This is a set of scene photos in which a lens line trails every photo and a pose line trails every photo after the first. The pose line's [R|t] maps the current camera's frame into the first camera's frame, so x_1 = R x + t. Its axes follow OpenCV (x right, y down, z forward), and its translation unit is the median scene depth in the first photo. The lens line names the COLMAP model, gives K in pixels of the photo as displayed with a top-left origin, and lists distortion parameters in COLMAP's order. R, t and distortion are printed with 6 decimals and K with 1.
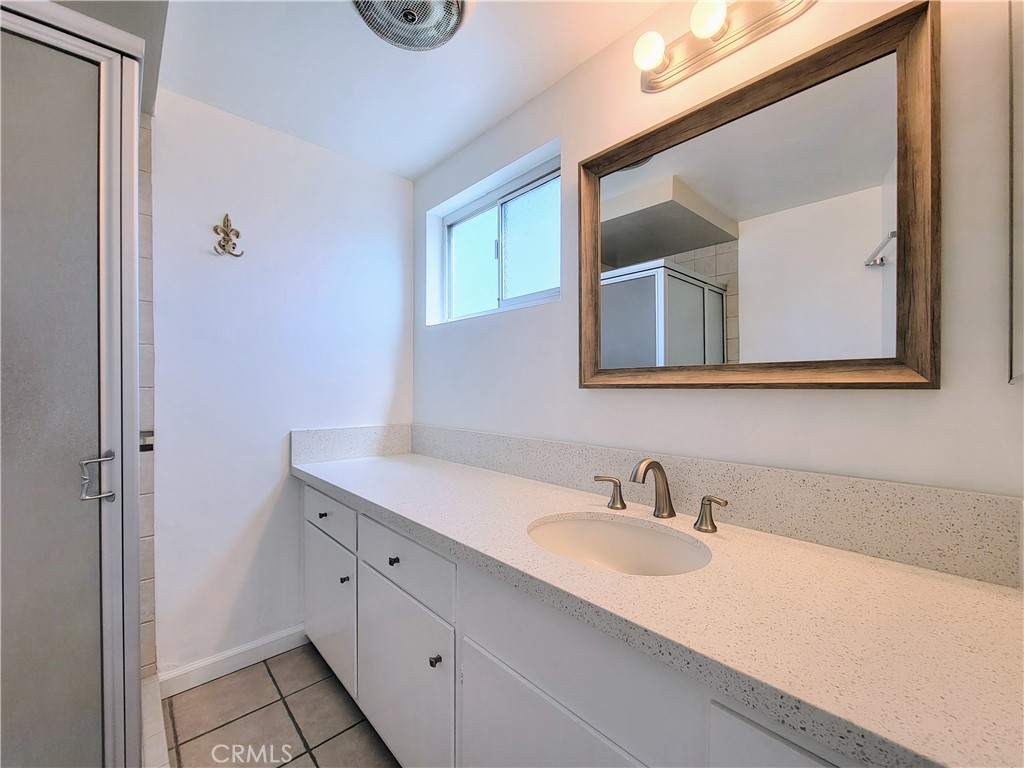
lens RADIAL K [[420.8, 0, 518.7], [0, 420.8, 391.7], [0, 0, 1]] dist [0.003114, -0.002735]
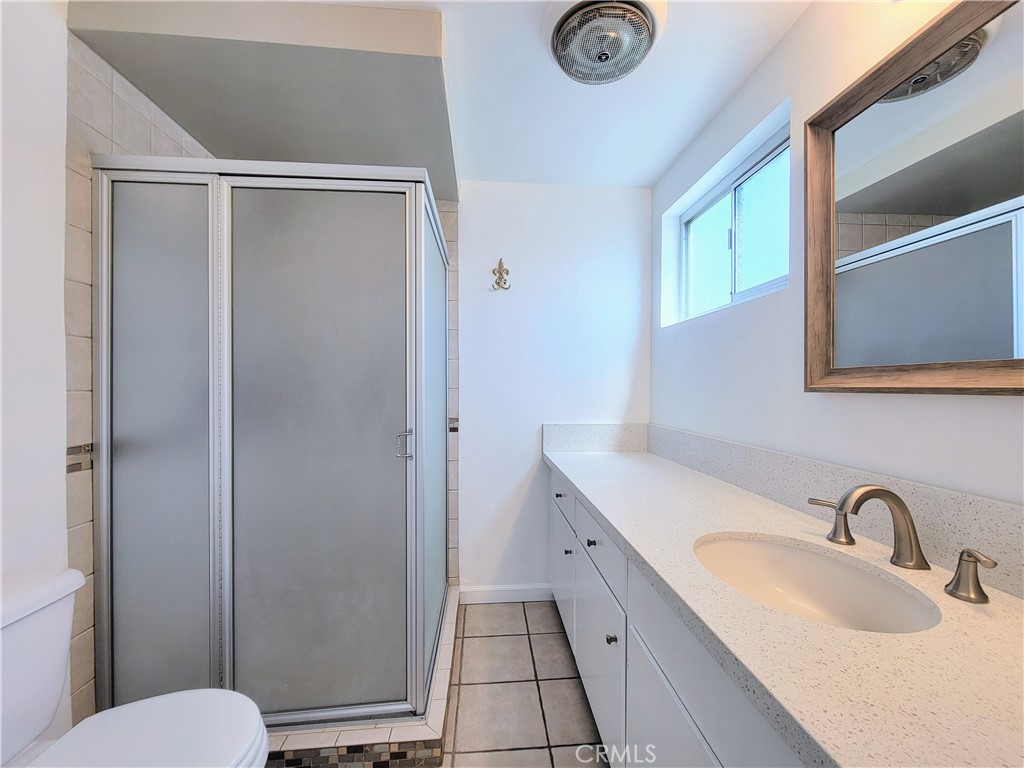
lens RADIAL K [[420.8, 0, 518.7], [0, 420.8, 391.7], [0, 0, 1]] dist [0.003114, -0.002735]
pose [[0.781446, 0.008529, -0.623915, 0.224403], [-0.006313, 0.999963, 0.005763, -0.009771], [0.623941, -0.000565, 0.781471, -0.008231]]
